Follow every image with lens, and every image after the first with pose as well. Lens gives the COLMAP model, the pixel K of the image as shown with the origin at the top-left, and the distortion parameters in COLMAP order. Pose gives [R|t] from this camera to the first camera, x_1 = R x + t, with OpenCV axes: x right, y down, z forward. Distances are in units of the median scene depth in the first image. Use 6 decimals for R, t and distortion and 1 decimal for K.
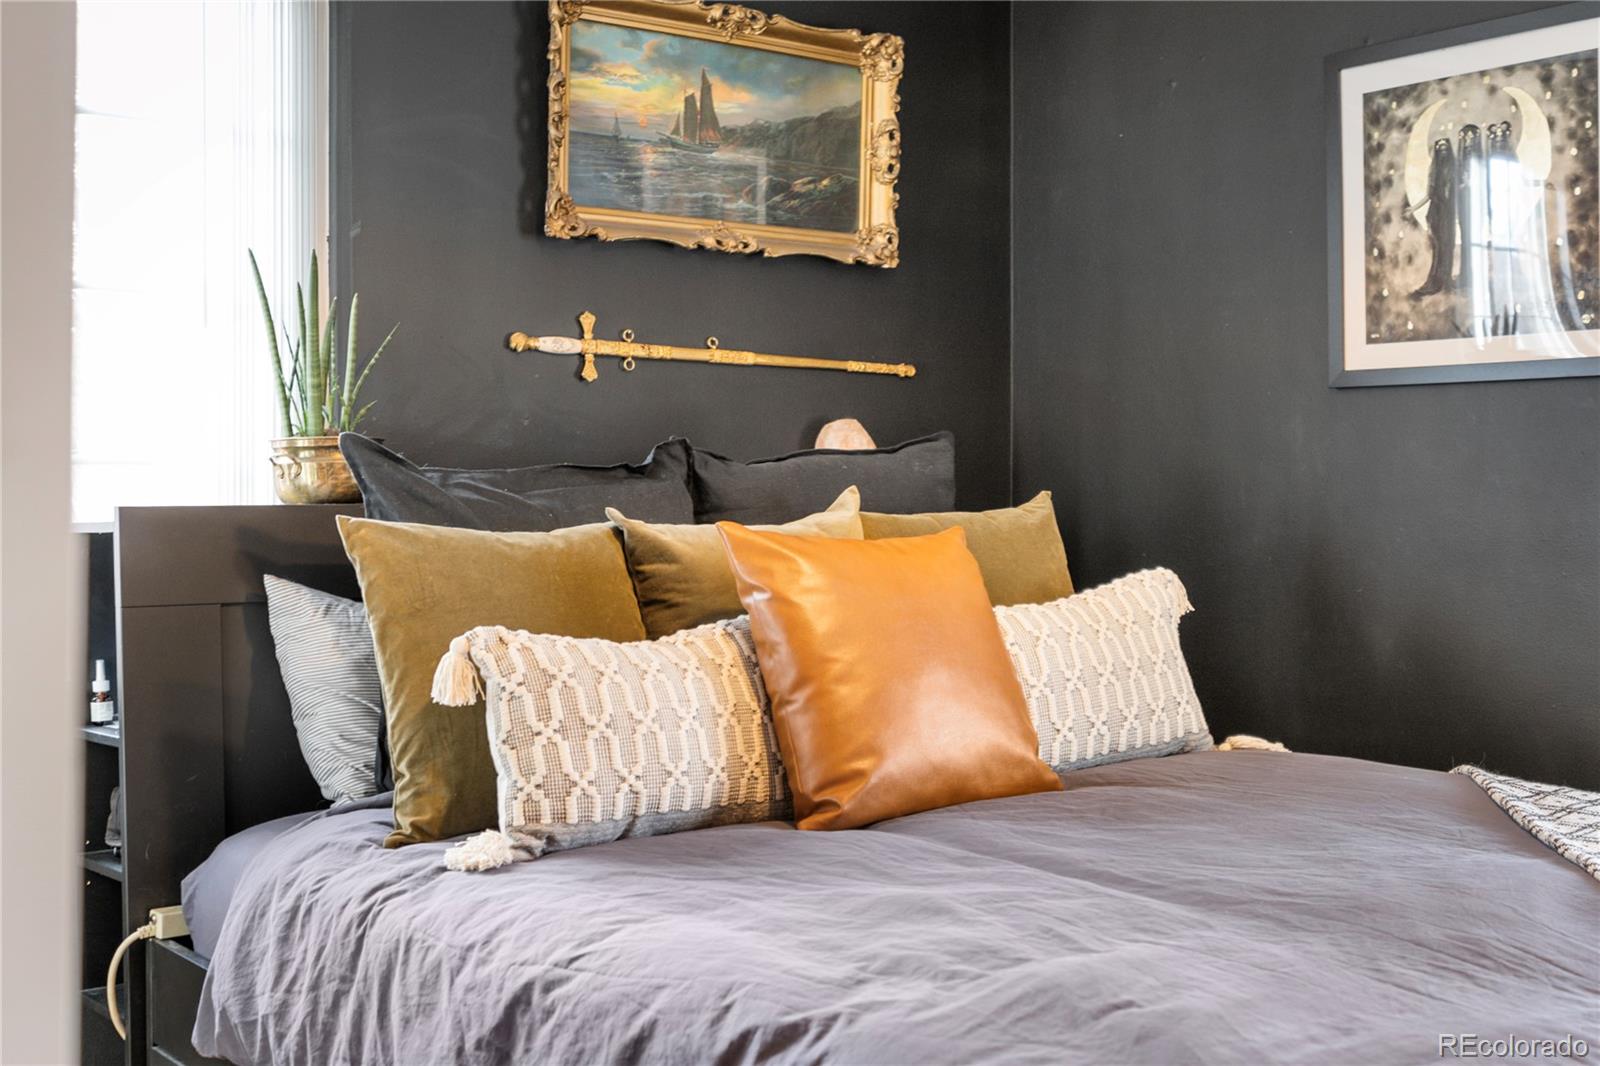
lens RADIAL K [[1873.9, 0, 816.3], [0, 1873.9, 521.1], [0, 0, 1]] dist [0.006233, 0.000000]
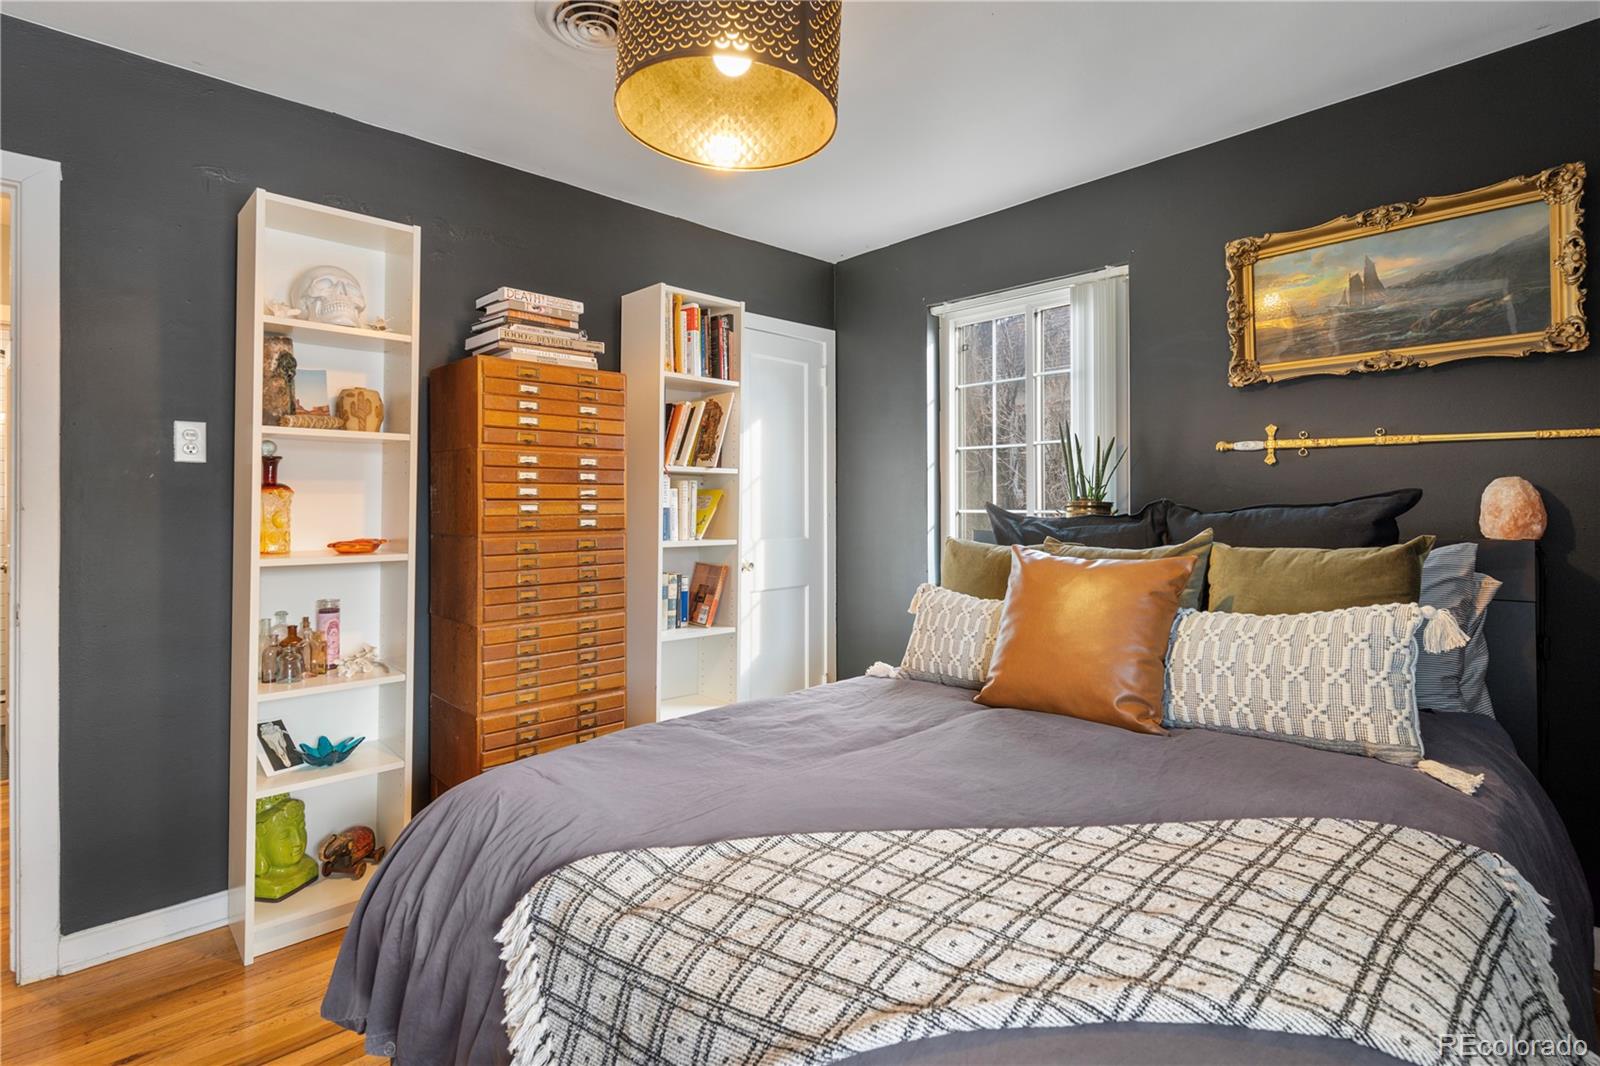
lens RADIAL K [[766.0, 0, 768.7], [0, 766.0, 490.6], [0, 0, 1]] dist [0.000844, 0.001763]
pose [[0.096541, -0.030020, -0.994876, 0.567307], [-0.024981, 0.999157, -0.032573, -0.017195], [0.995015, 0.027998, 0.095710, 0.505822]]
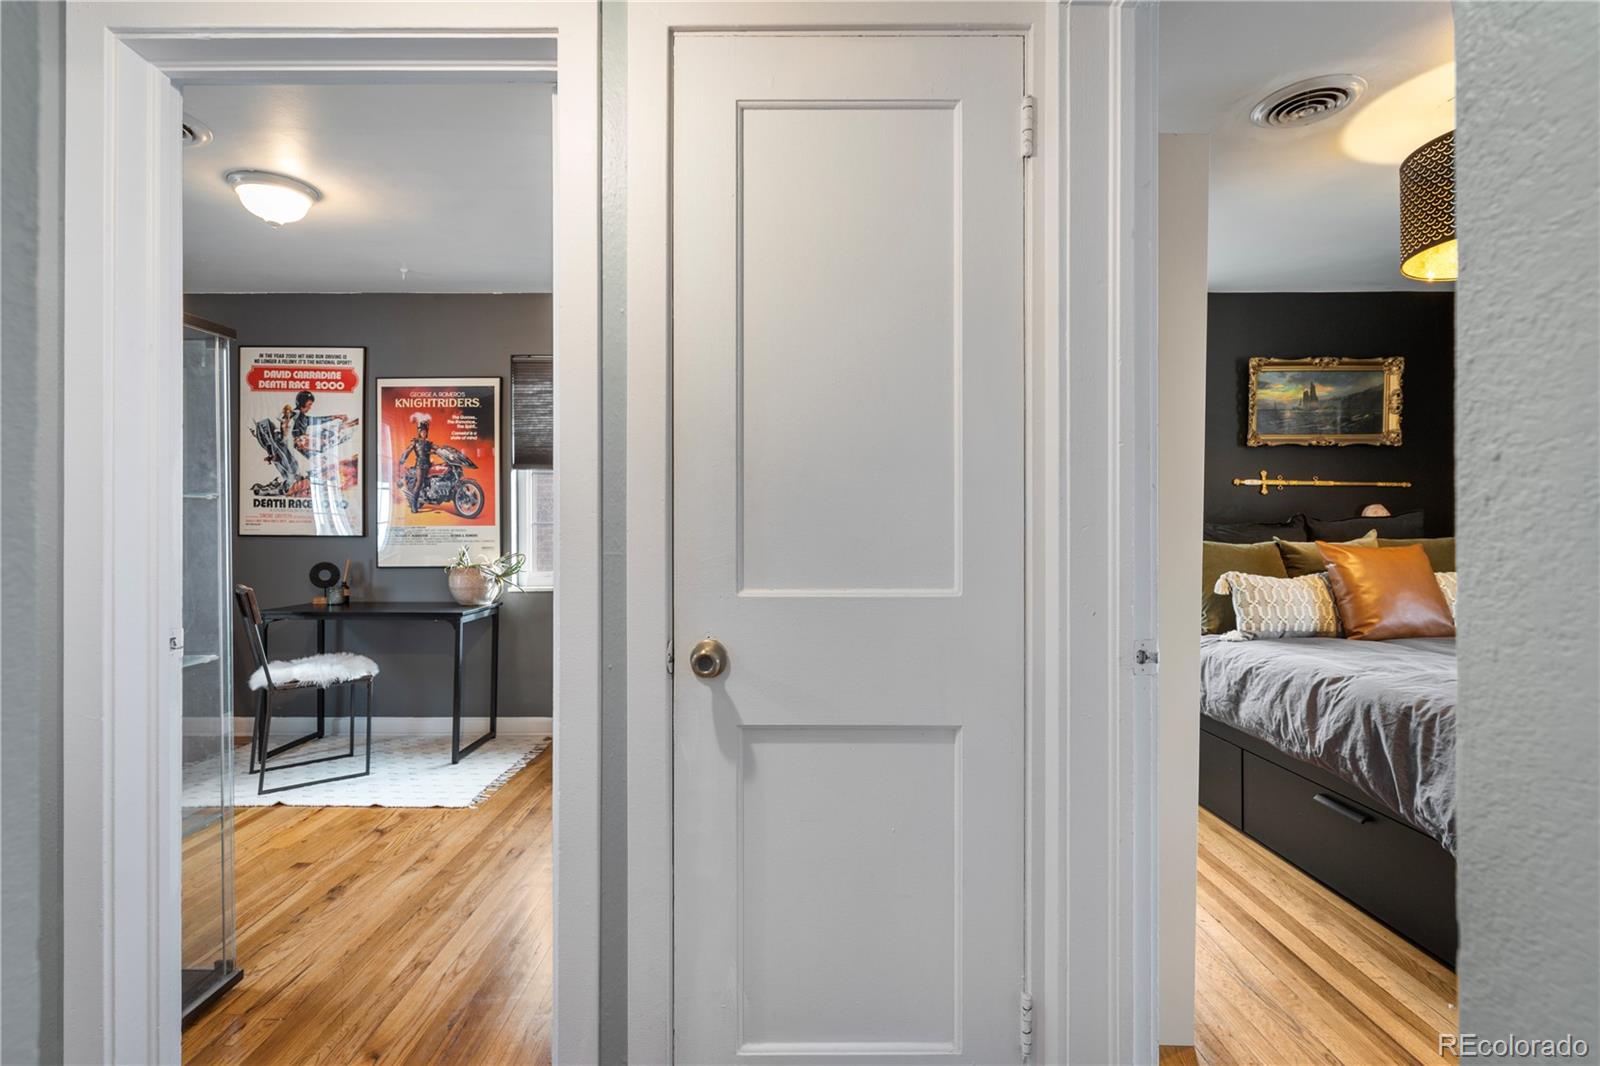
lens RADIAL K [[766.0, 0, 798.9], [0, 766.0, 529.6], [0, 0, 1]] dist [0.000844, 0.001763]
pose [[0.792938, -0.004050, -0.609289, 0.032611], [-0.009358, 0.999779, -0.018825, 0.010397], [0.609230, 0.020629, 0.792725, -0.409446]]
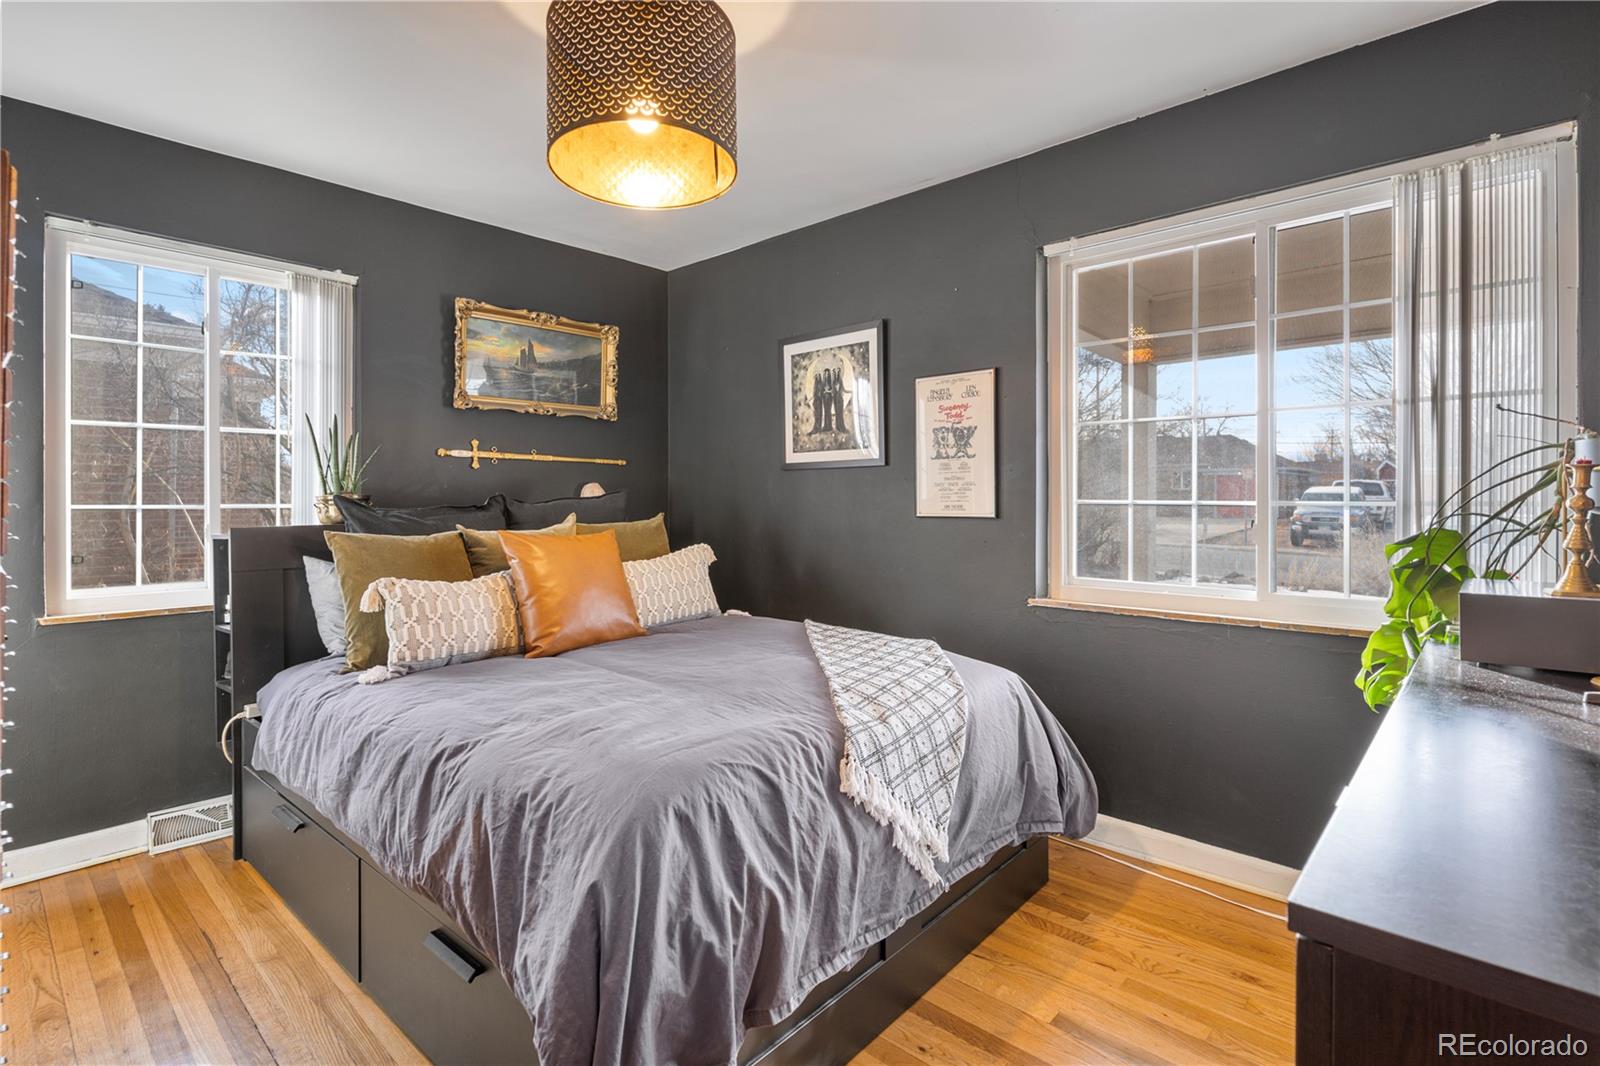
lens RADIAL K [[766.0, 0, 804.8], [0, 766.0, 497.6], [0, 0, 1]] dist [0.000844, 0.001763]
pose [[0.984871, -0.011732, 0.172892, 0.128958], [0.015574, 0.999661, -0.020883, -0.011619], [-0.172588, 0.023259, 0.984719, -0.029116]]
